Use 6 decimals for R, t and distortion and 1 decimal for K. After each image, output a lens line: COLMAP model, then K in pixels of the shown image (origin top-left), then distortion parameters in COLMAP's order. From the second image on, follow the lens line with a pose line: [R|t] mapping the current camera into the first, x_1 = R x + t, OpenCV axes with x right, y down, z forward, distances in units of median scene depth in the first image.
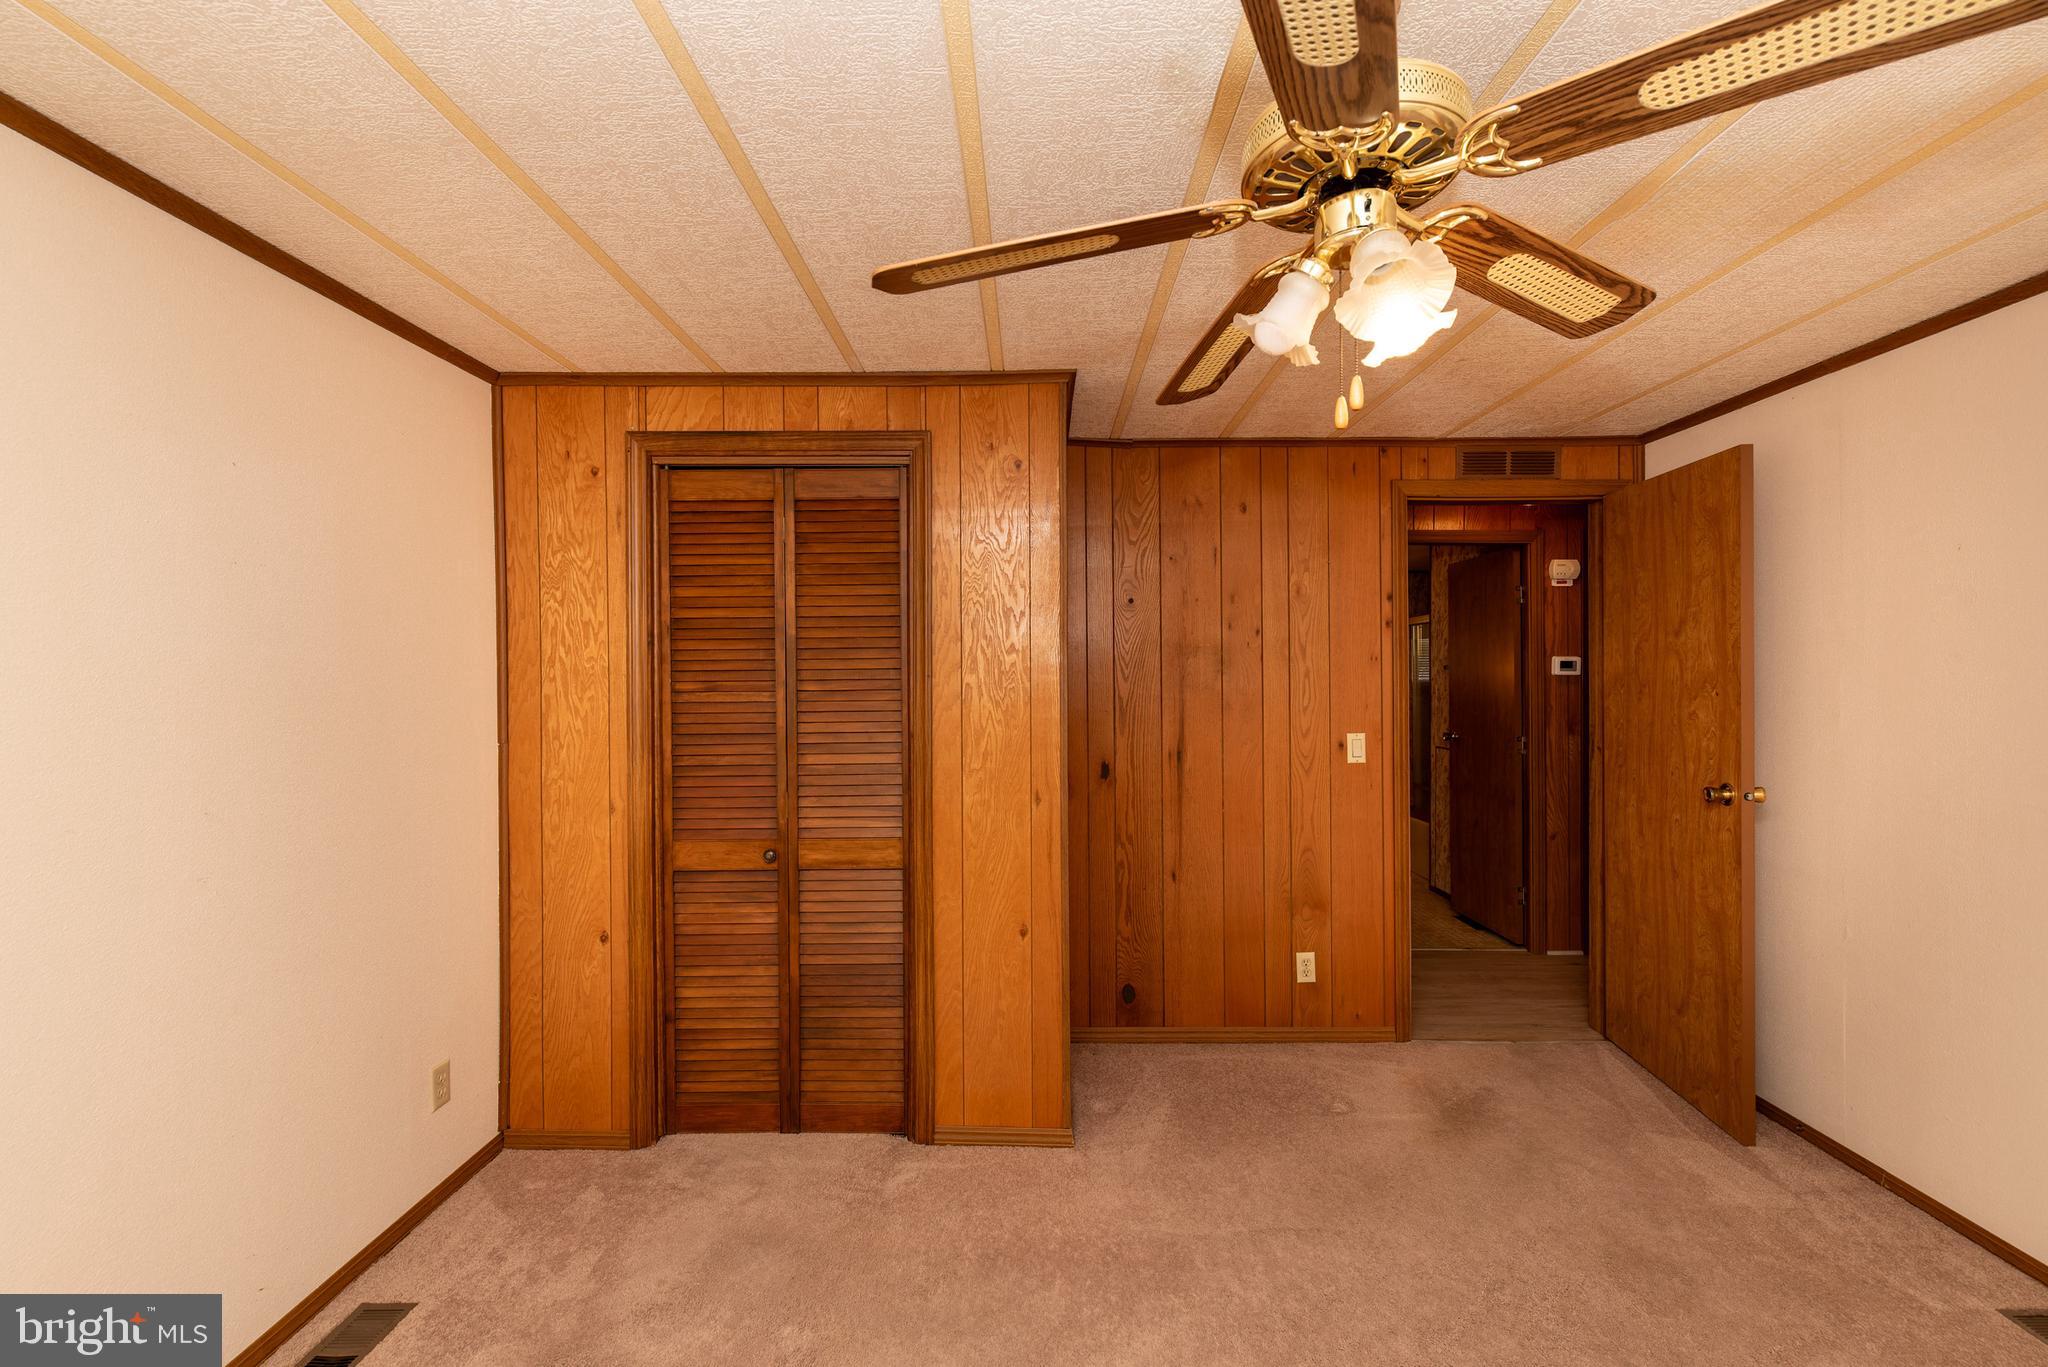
lens RADIAL K [[866.5, 0, 1019.6], [0, 866.5, 689.6], [0, 0, 1]] dist [-0.000626, 0.000329]
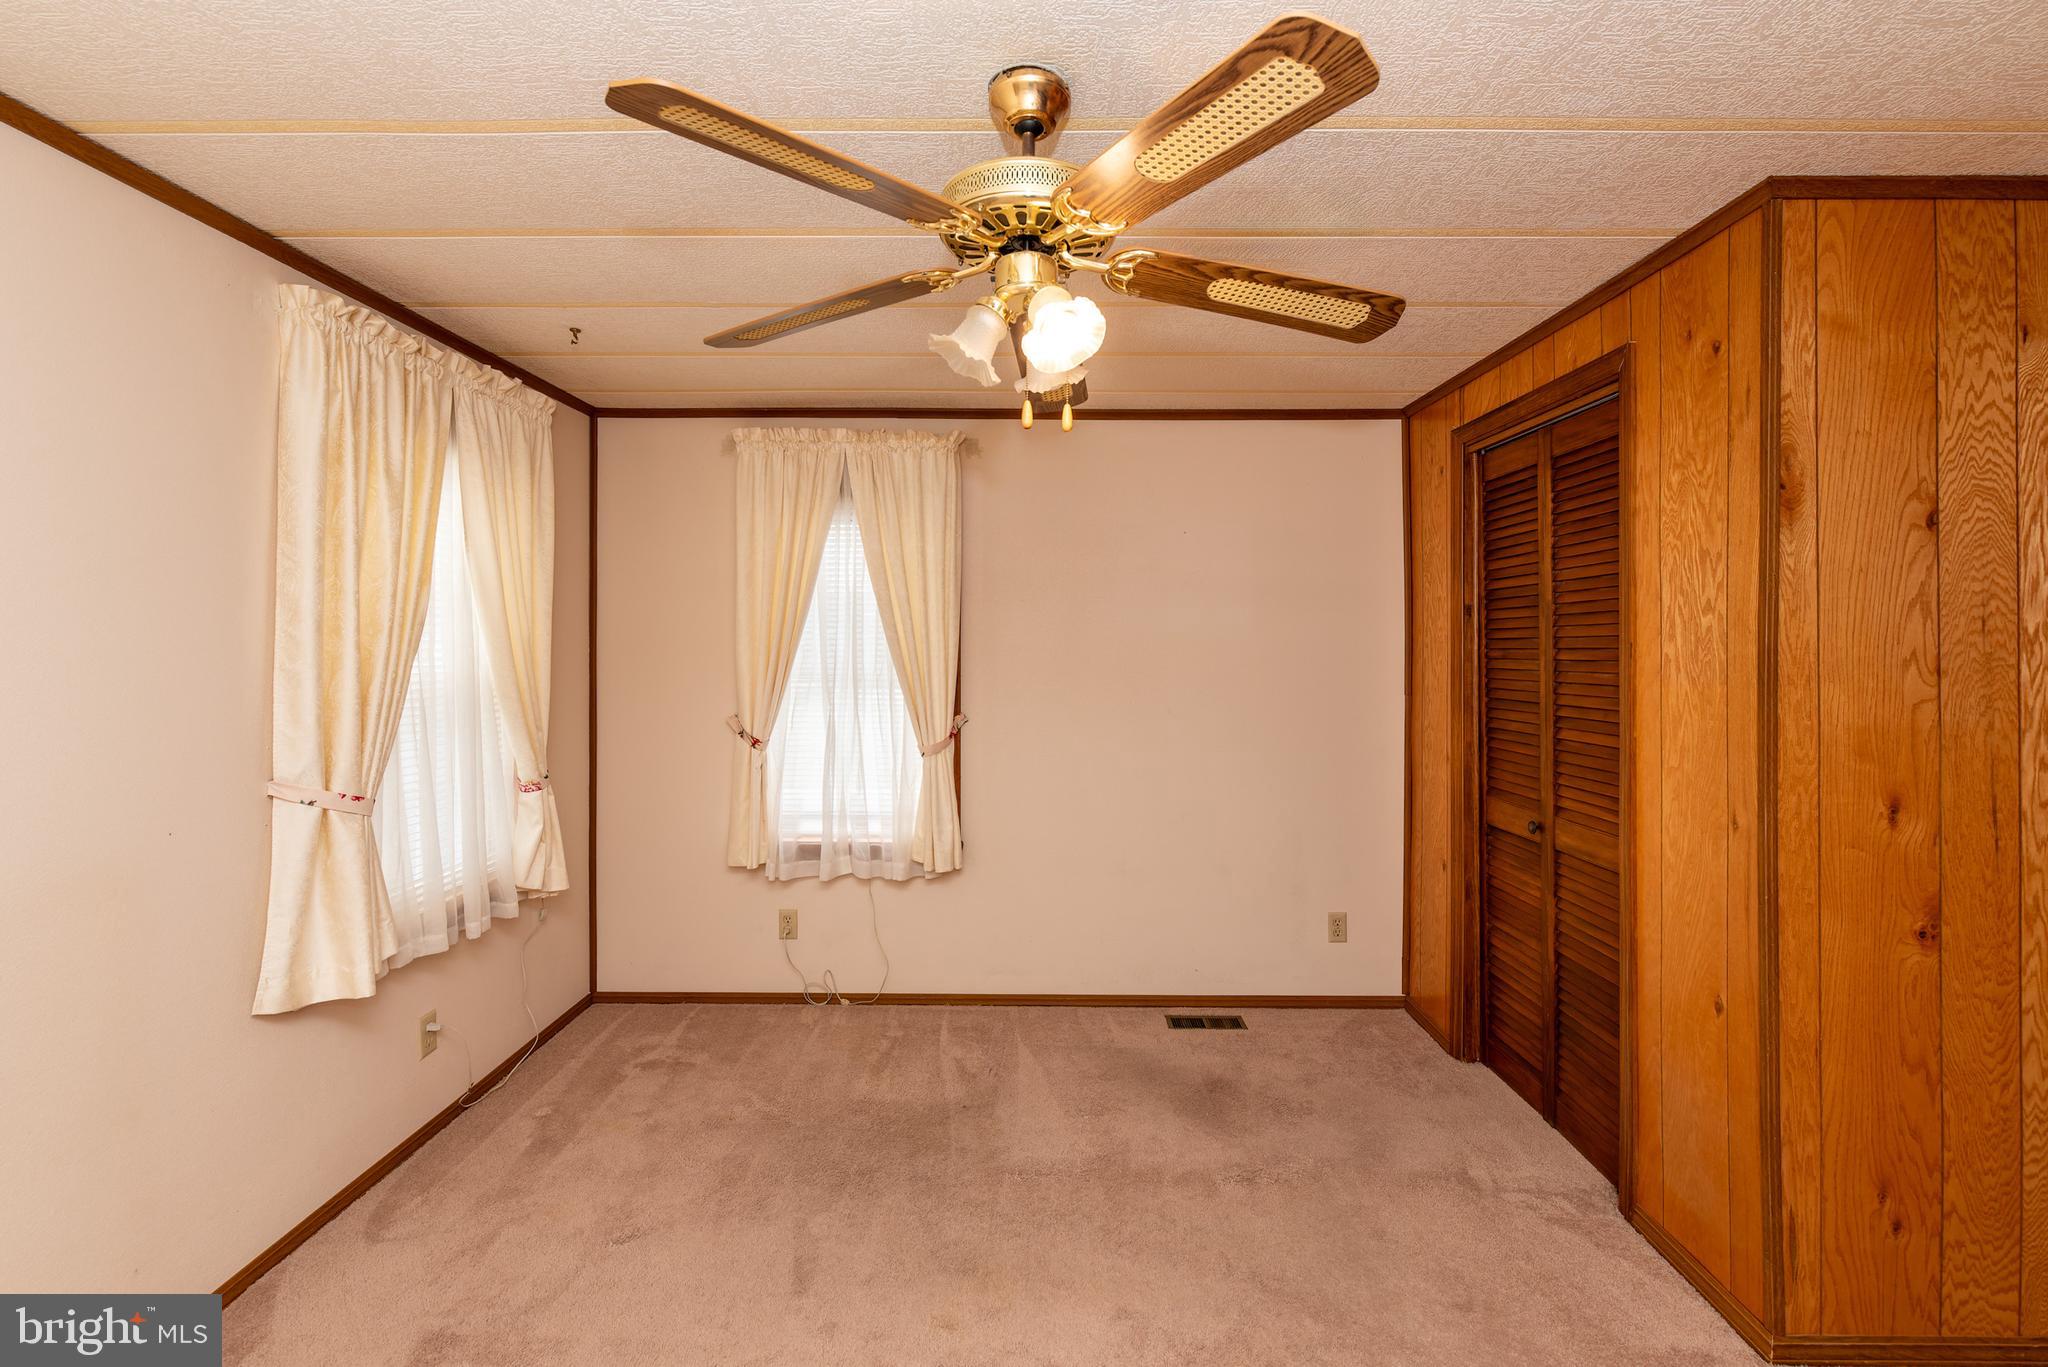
lens RADIAL K [[870.8, 0, 1019.2], [0, 870.8, 680.0], [0, 0, 1]] dist [-0.002939, -0.000389]
pose [[-0.001099, 0.043467, -0.999054, 0.636494], [-0.023803, 0.998771, 0.043481, -0.003868], [0.999716, 0.023828, -0.000063, 0.381434]]
